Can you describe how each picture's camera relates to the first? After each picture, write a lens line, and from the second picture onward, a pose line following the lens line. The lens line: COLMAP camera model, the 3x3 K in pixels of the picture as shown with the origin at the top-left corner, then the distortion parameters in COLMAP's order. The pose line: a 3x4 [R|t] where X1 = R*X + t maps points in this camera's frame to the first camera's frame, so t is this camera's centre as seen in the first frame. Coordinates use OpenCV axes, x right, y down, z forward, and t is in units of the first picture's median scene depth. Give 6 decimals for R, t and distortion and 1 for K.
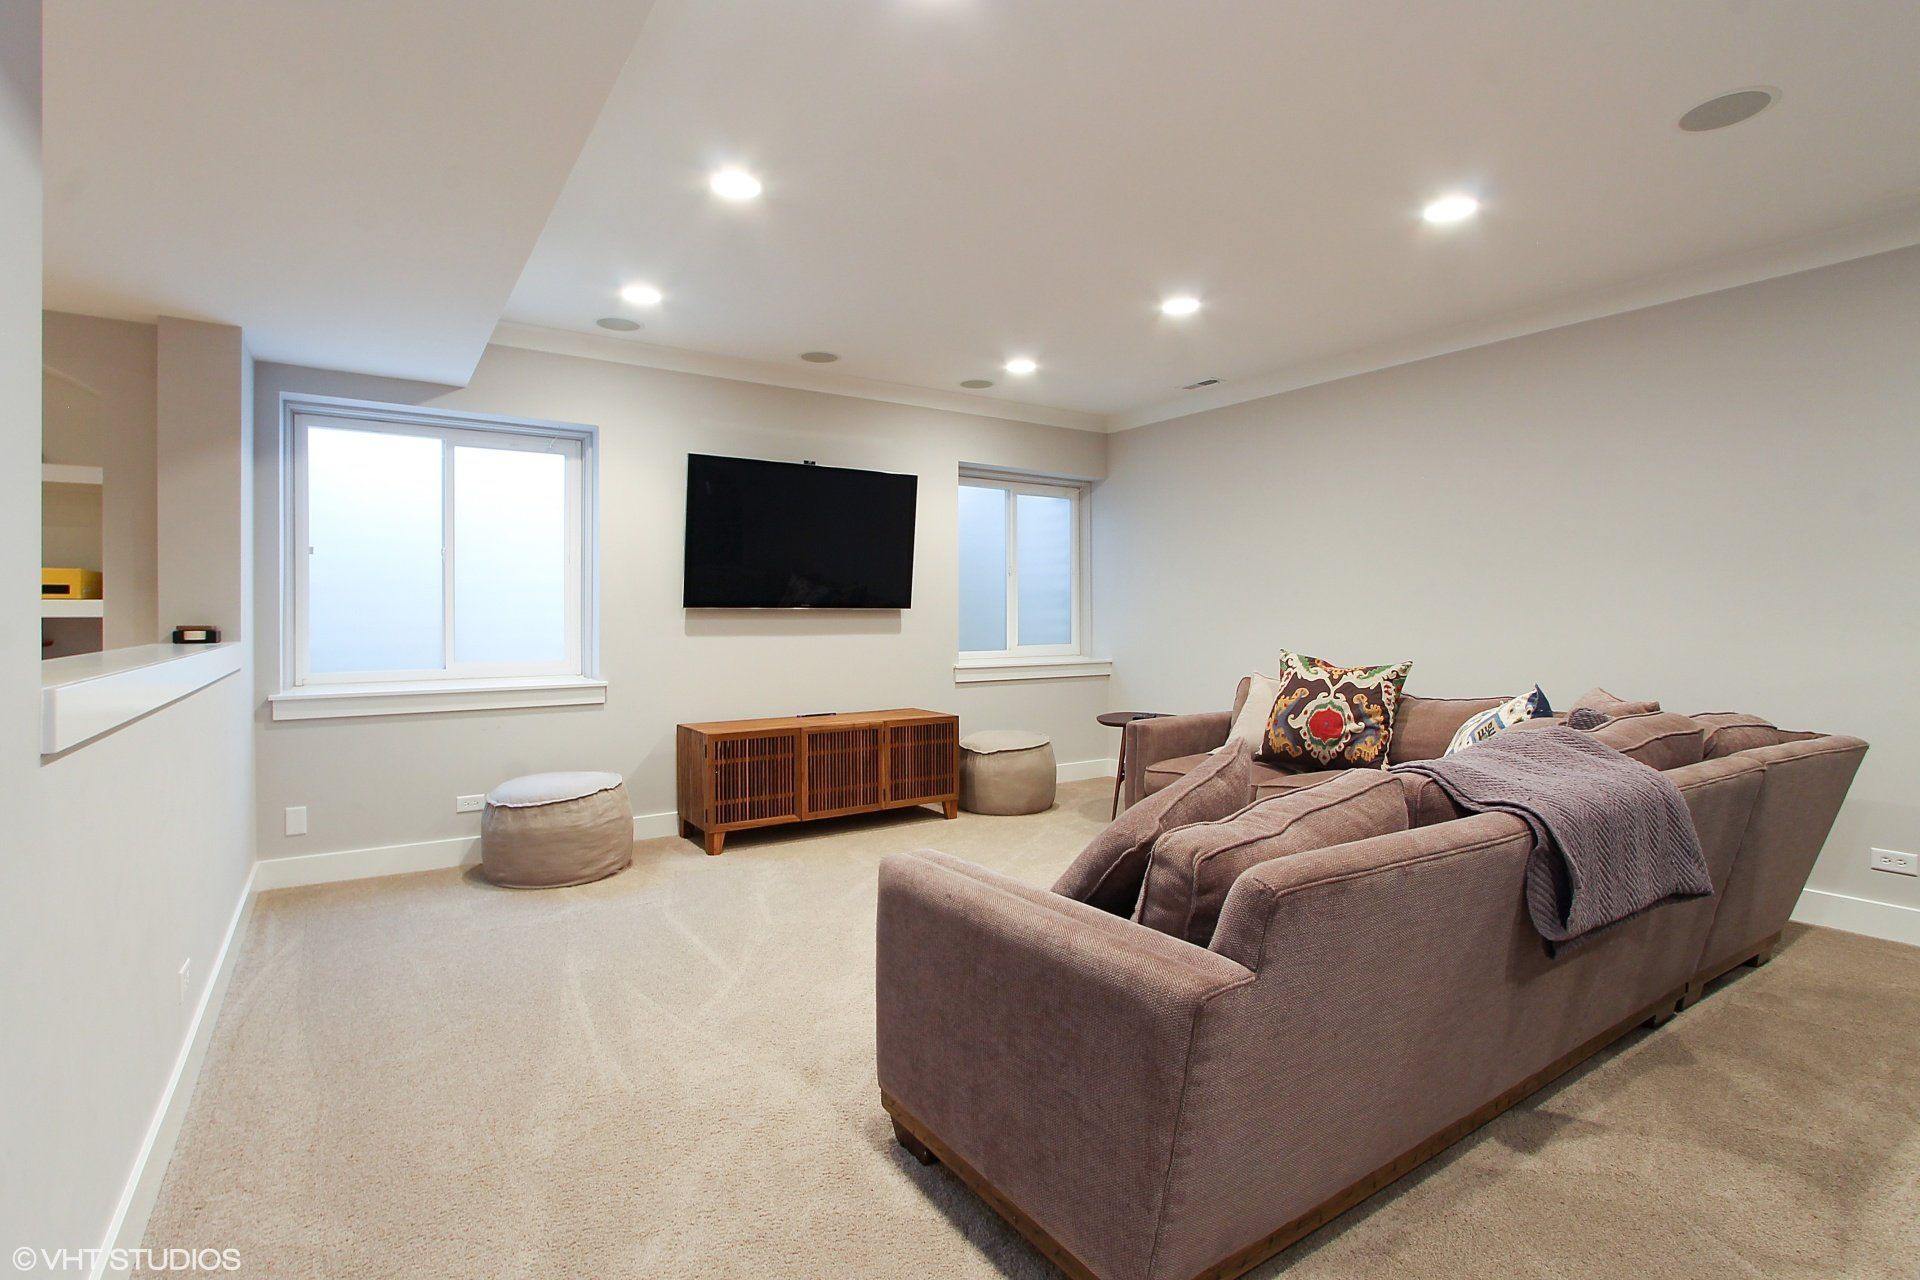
lens RADIAL K [[911.7, 0, 960.0], [0, 911.7, 640.0], [0, 0, 1]] dist [-0.005689, -0.000672]
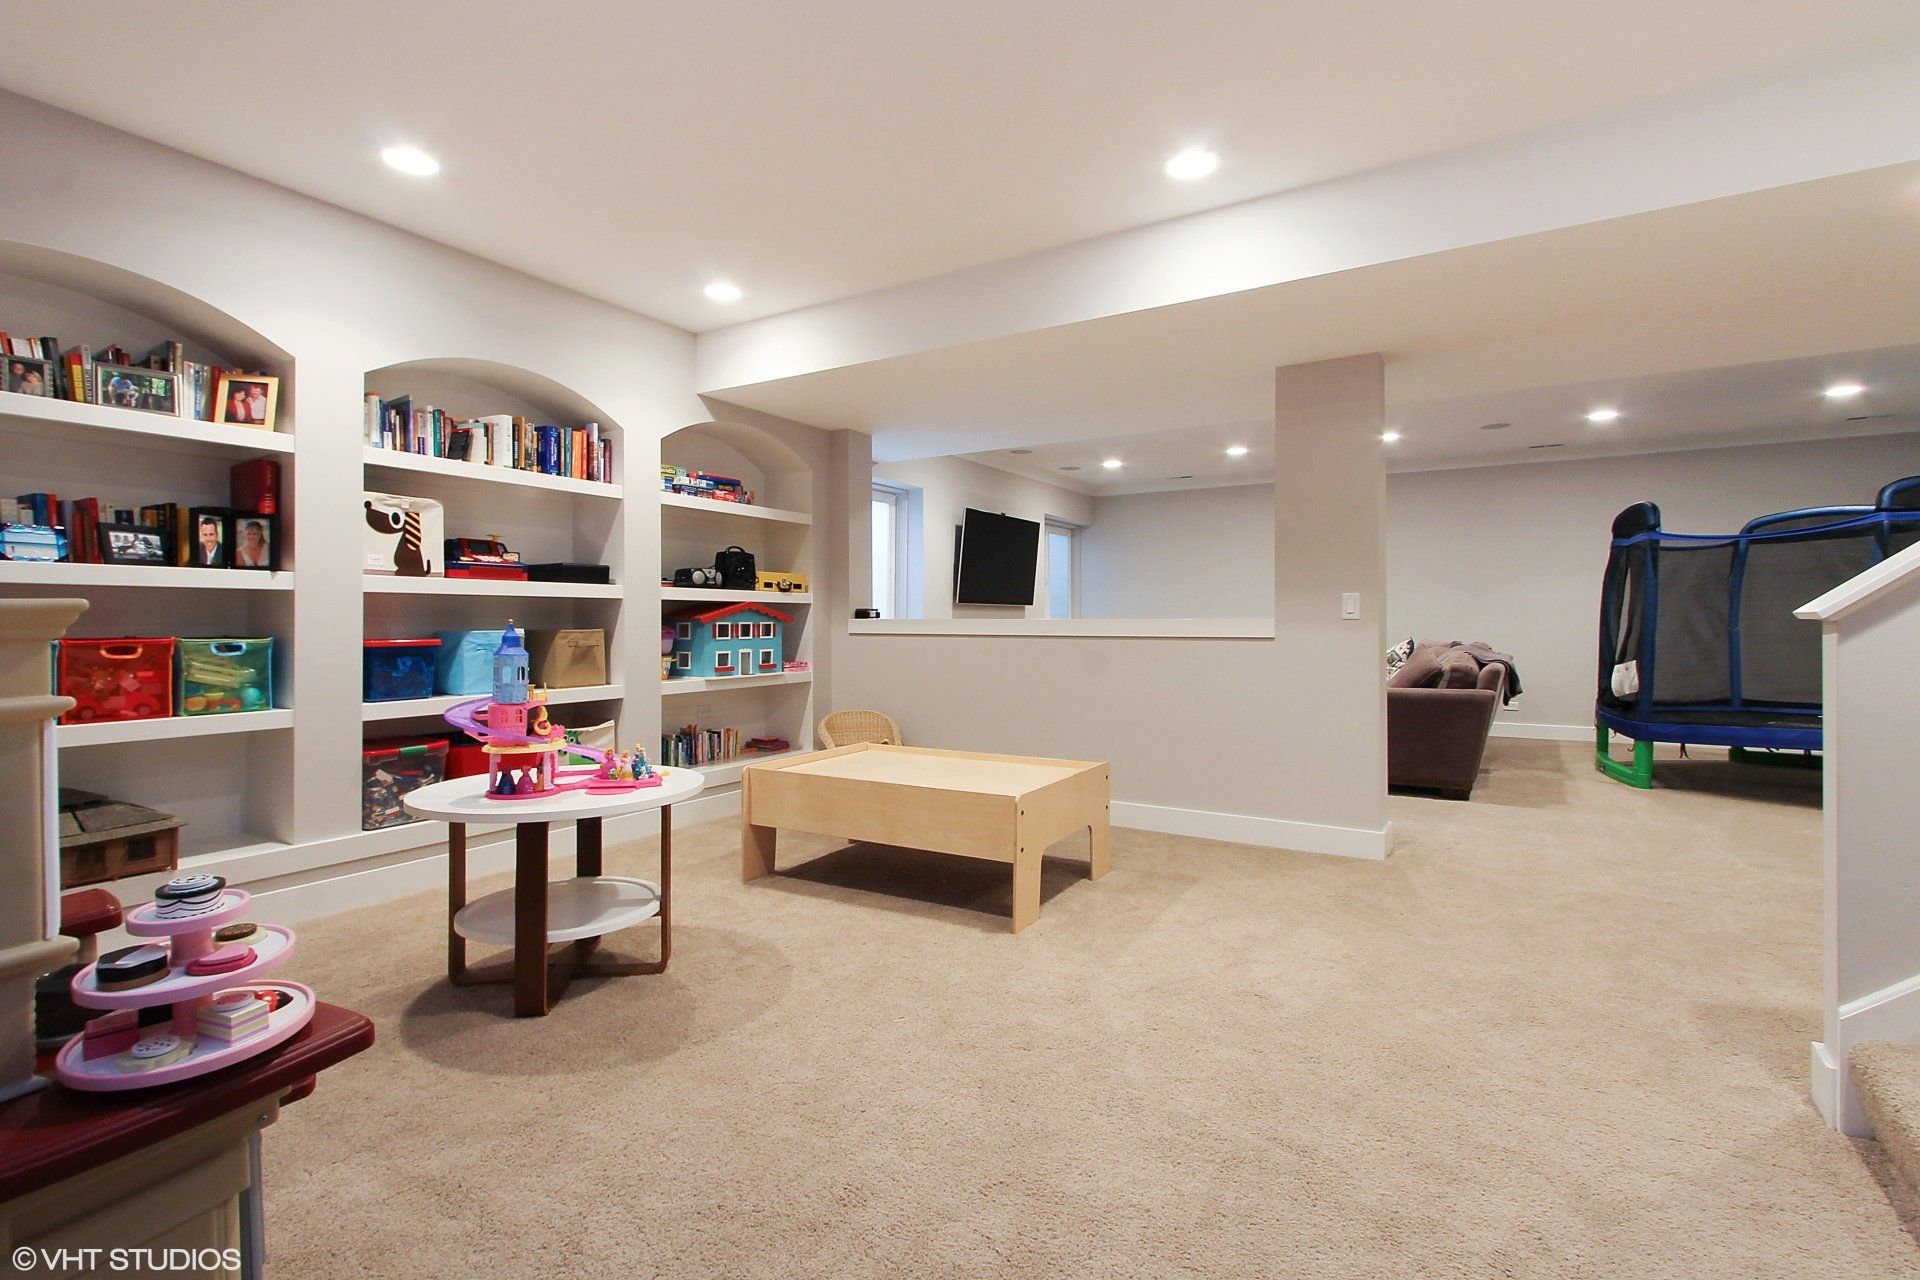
lens RADIAL K [[890.8, 0, 956.2], [0, 890.8, 615.7], [0, 0, 1]] dist [-0.002853, -0.000251]
pose [[0.908212, 0.000540, 0.418510, -1.072156], [0.014429, 0.999364, -0.032601, 0.042412], [-0.418262, 0.035647, 0.907627, -0.468170]]
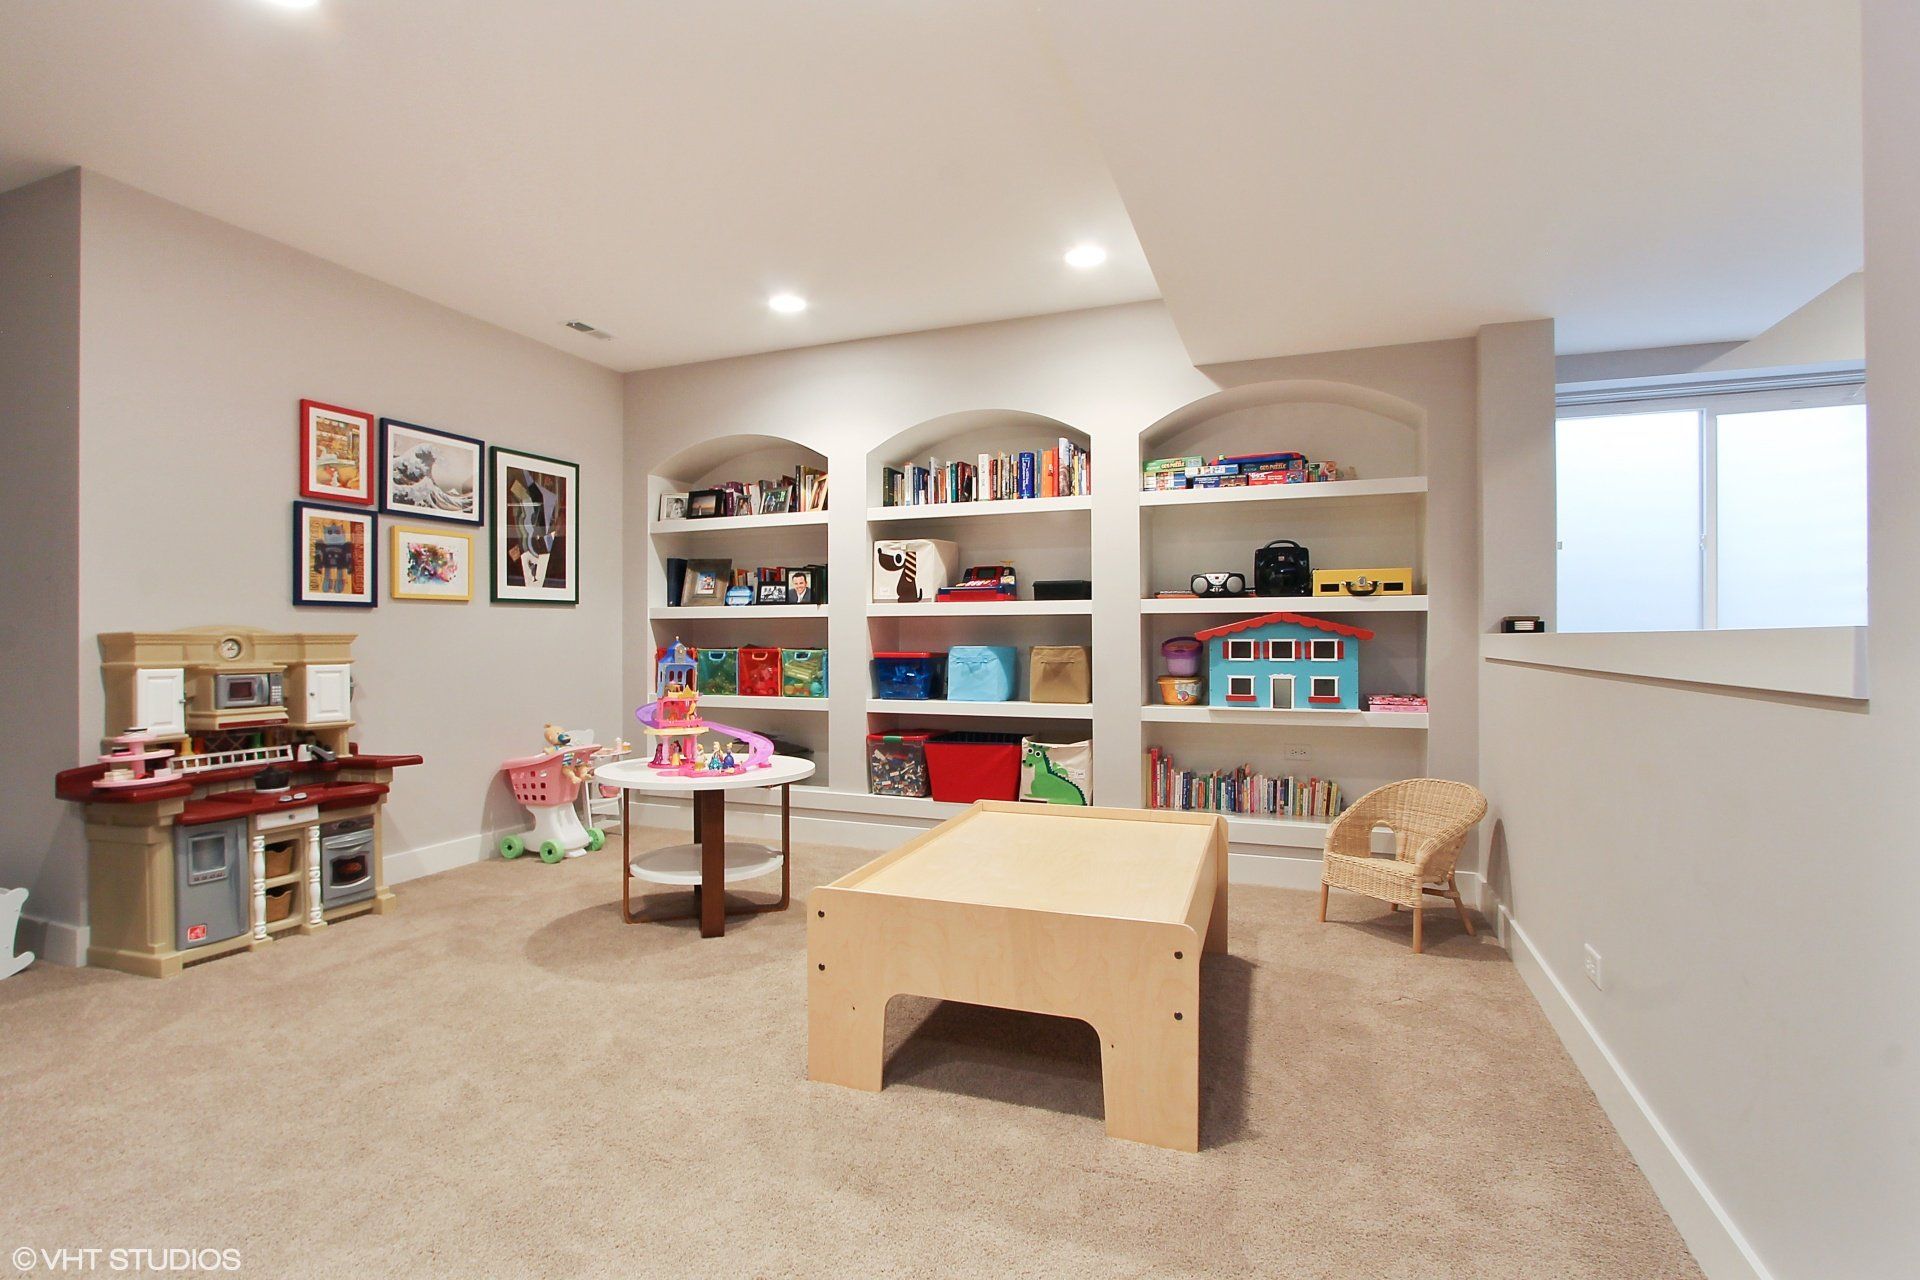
lens RADIAL K [[911.7, 0, 960.0], [0, 911.7, 640.0], [0, 0, 1]] dist [-0.005689, -0.000672]
pose [[0.575825, -0.001378, -0.817572, -0.282628], [-0.022845, 0.999581, -0.017774, 0.033340], [0.817254, 0.028913, 0.575552, -0.080383]]
